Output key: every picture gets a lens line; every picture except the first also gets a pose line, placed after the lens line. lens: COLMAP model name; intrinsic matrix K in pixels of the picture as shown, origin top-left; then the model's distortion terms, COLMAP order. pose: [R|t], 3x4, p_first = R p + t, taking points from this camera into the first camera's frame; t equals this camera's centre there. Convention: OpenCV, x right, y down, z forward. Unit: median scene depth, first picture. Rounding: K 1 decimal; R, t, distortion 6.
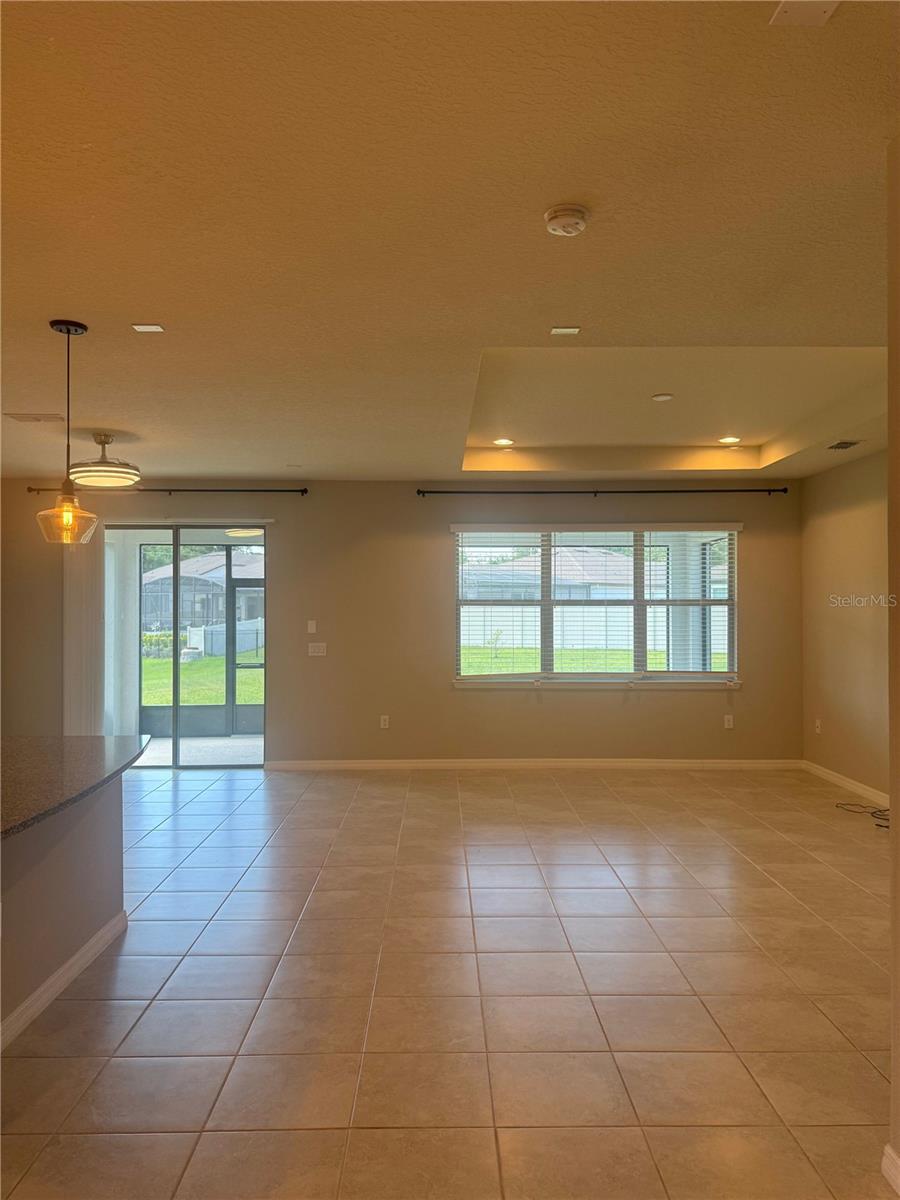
lens RADIAL K [[843.4, 0, 443.3], [0, 843.4, 602.1], [0, 0, 1]] dist [0.112072, -0.154924]
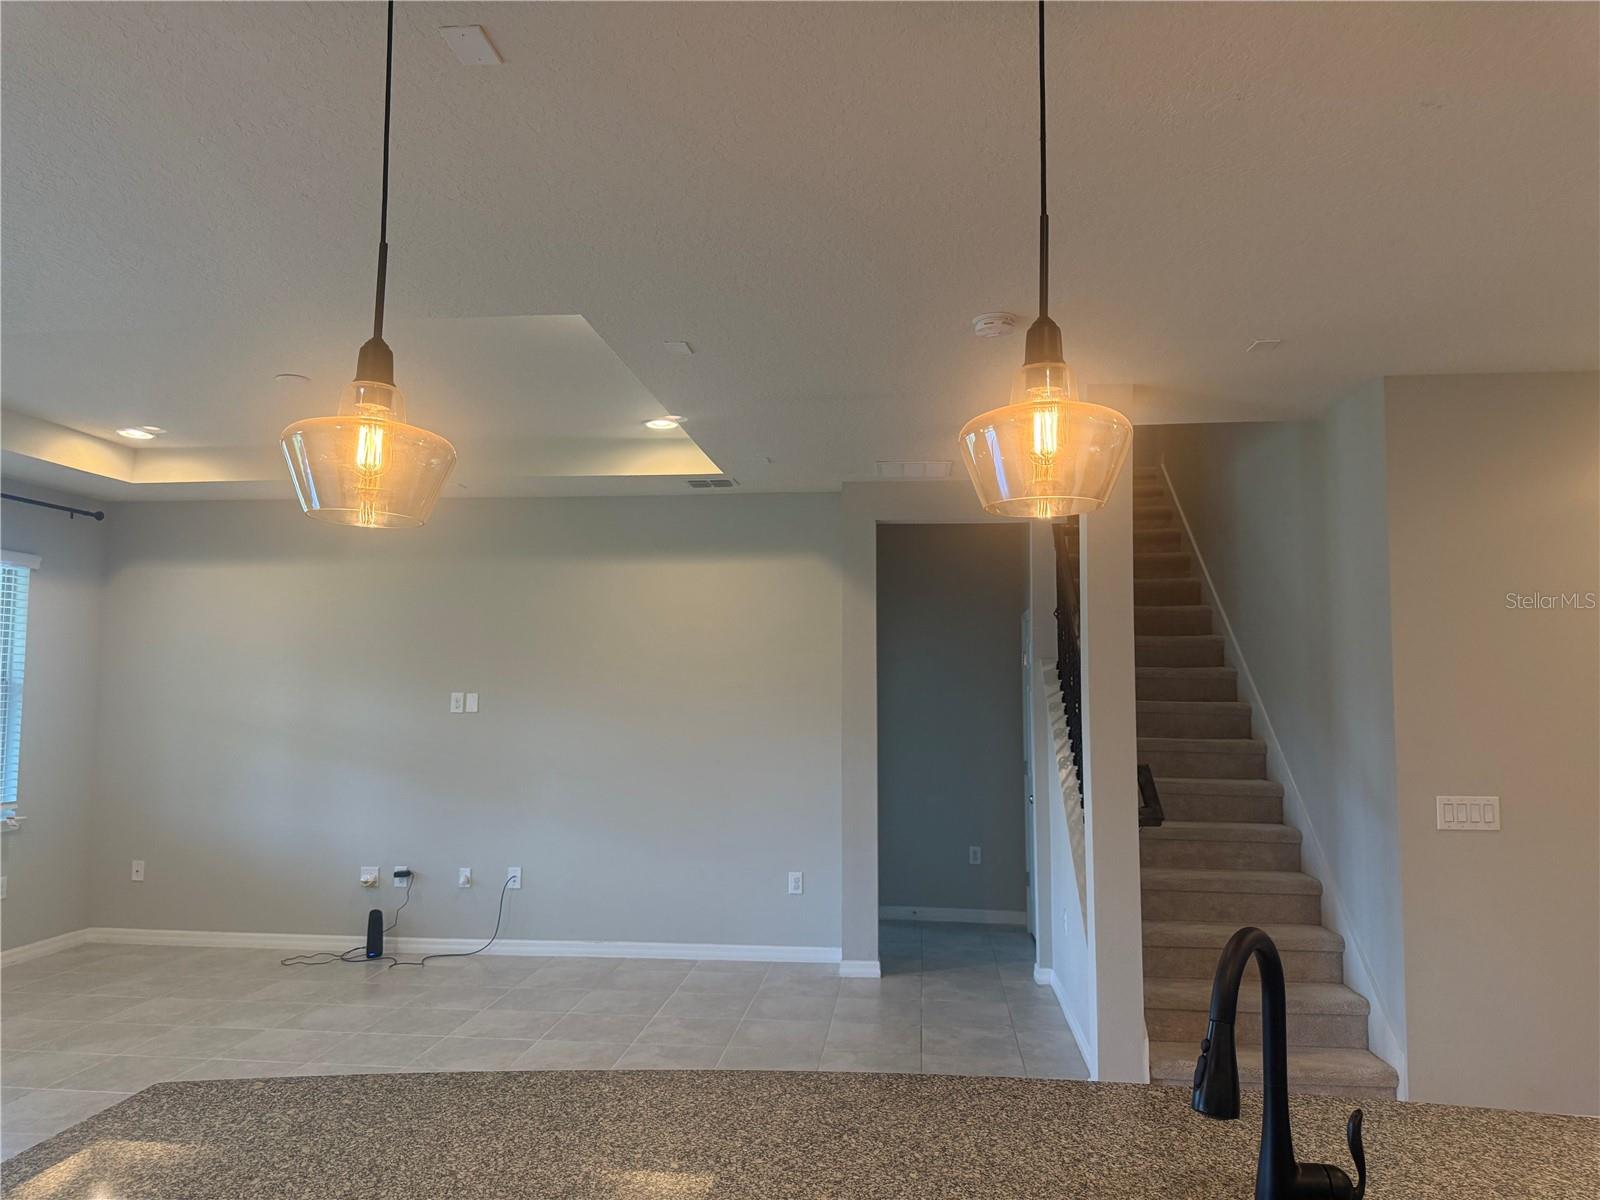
lens RADIAL K [[1124.5, 0, 796.3], [0, 1124.5, 611.2], [0, 0, 1]] dist [0.112072, -0.154924]
pose [[0.118876, 0.079637, 0.989710, -0.400169], [-0.015901, 0.996803, -0.078298, 0.002605], [-0.992782, -0.006429, 0.119762, 0.360538]]
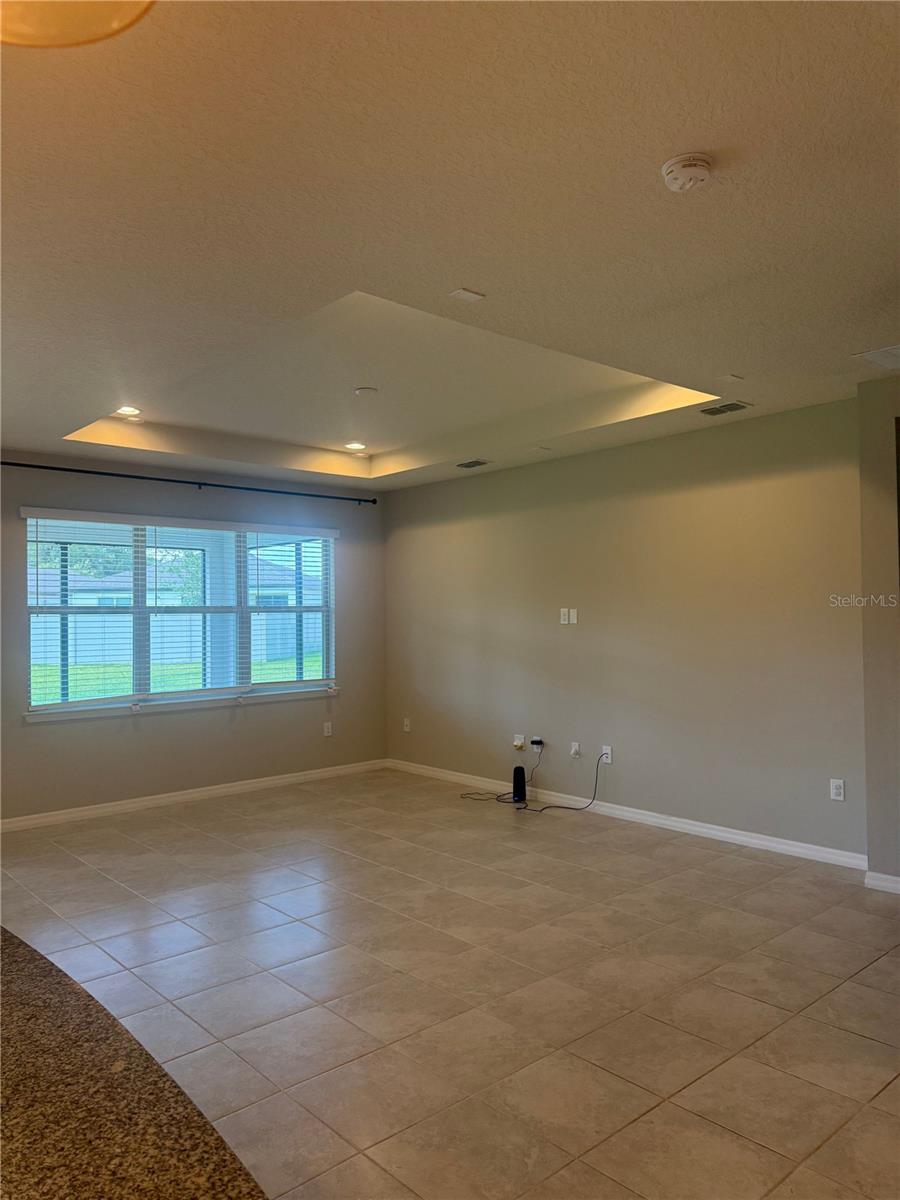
lens RADIAL K [[843.4, 0, 443.3], [0, 843.4, 602.1], [0, 0, 1]] dist [0.112072, -0.154924]
pose [[0.754456, 0.003120, 0.656343, -0.210359], [0.003569, 0.999954, -0.008856, 0.001480], [-0.656341, 0.009024, 0.754411, 0.169588]]
